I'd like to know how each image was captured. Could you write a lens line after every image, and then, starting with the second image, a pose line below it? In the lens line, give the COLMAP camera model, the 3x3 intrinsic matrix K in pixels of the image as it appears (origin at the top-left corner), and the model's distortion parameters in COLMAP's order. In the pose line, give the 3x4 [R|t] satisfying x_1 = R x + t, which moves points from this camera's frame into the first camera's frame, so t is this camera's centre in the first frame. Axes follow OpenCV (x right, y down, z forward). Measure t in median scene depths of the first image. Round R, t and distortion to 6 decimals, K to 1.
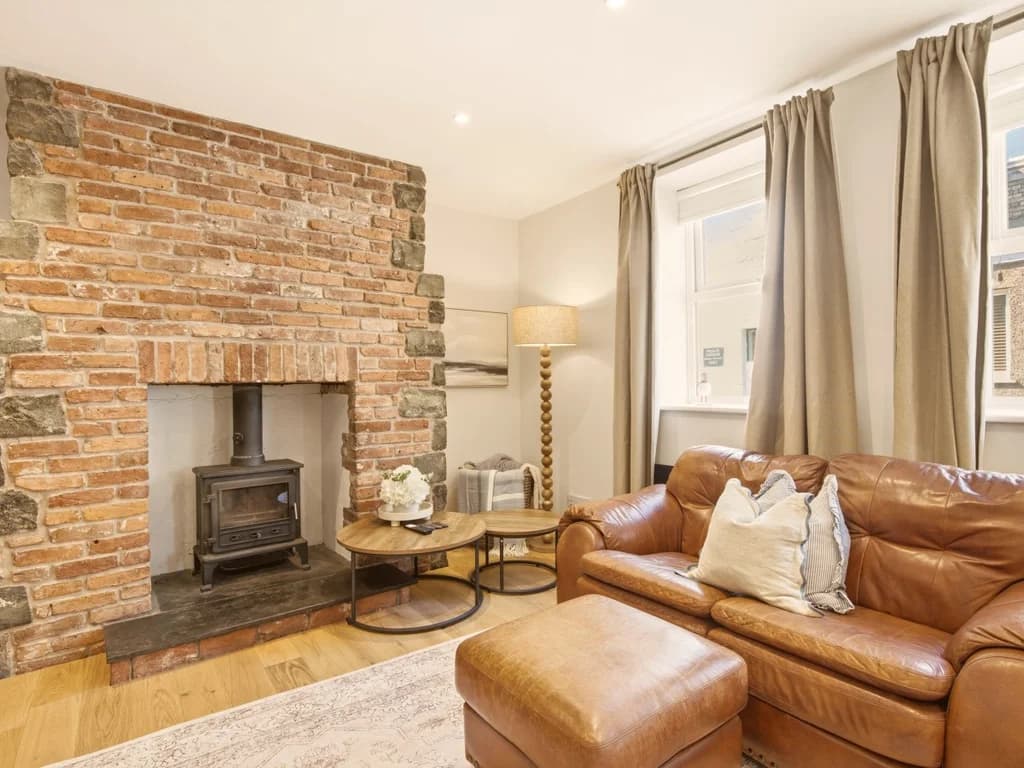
lens RADIAL K [[548.3, 0, 515.8], [0, 548.3, 386.3], [0, 0, 1]] dist [0.001853, -0.003620]
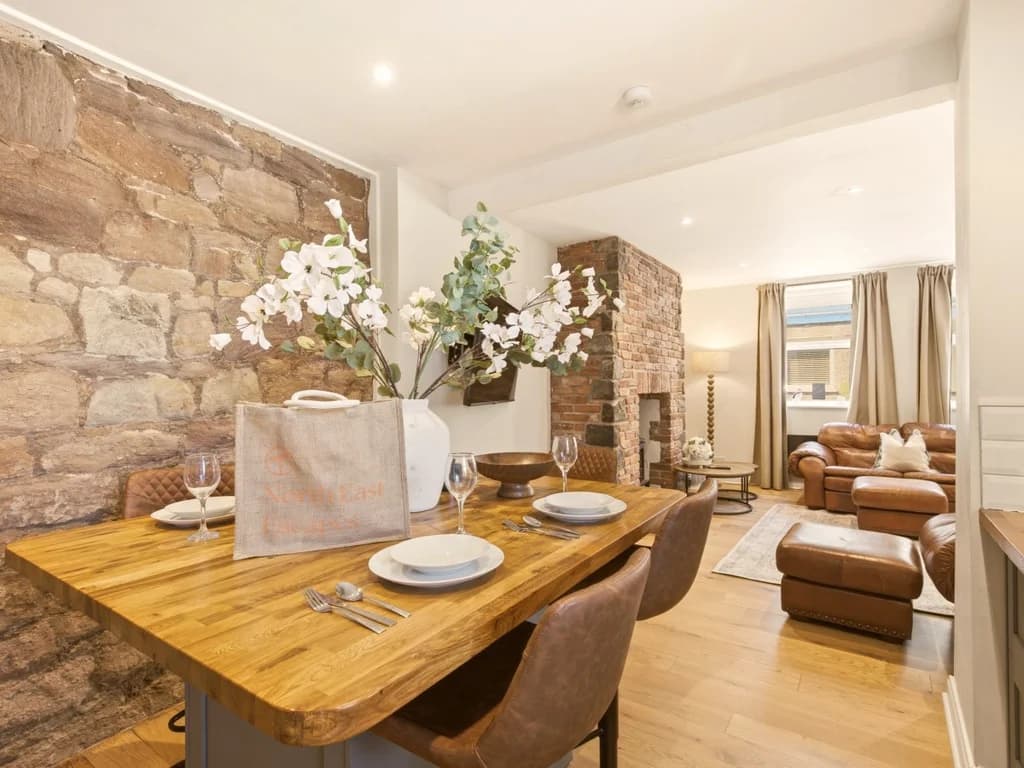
lens RADIAL K [[525.2, 0, 507.0], [0, 525.2, 387.9], [0, 0, 1]] dist [-0.001507, 0.000232]
pose [[0.943404, 0.004862, 0.331609, -1.584975], [-0.002301, 0.999964, -0.008114, -0.010176], [-0.331636, 0.006892, 0.943382, -0.555744]]
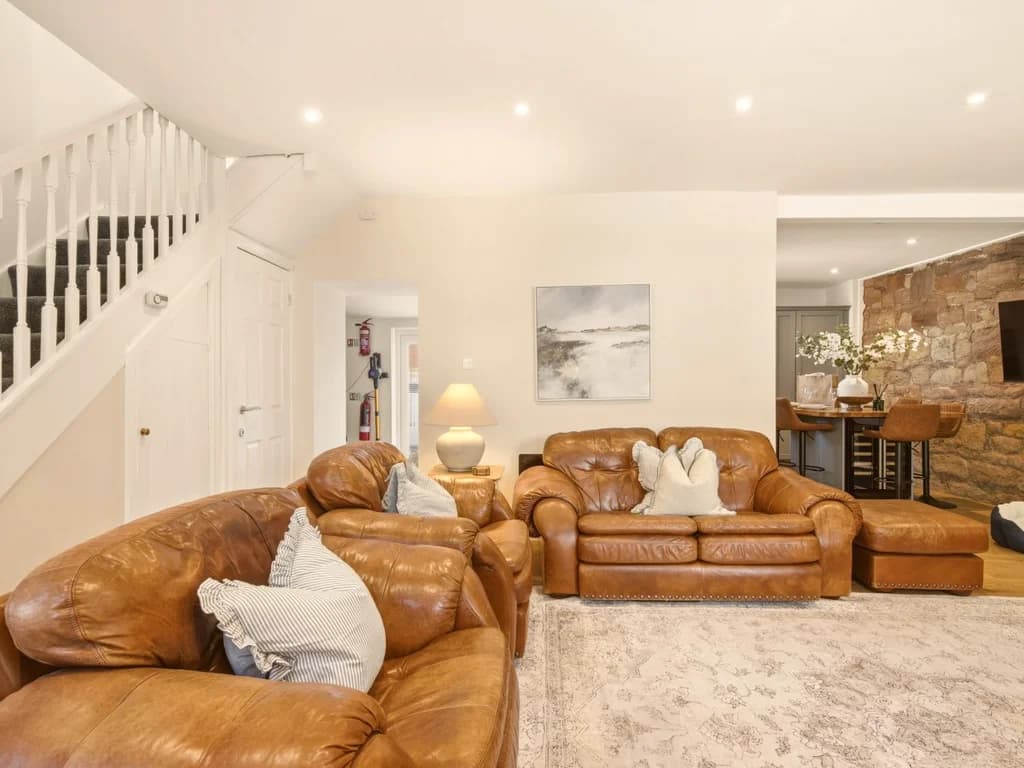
lens RADIAL K [[525.2, 0, 513.1], [0, 525.2, 387.2], [0, 0, 1]] dist [-0.001507, 0.000232]
pose [[-0.620656, 0.023020, -0.783745, 0.791397], [0.002914, 0.999630, 0.027053, -0.013948], [0.784078, 0.014507, -0.620493, 0.265334]]
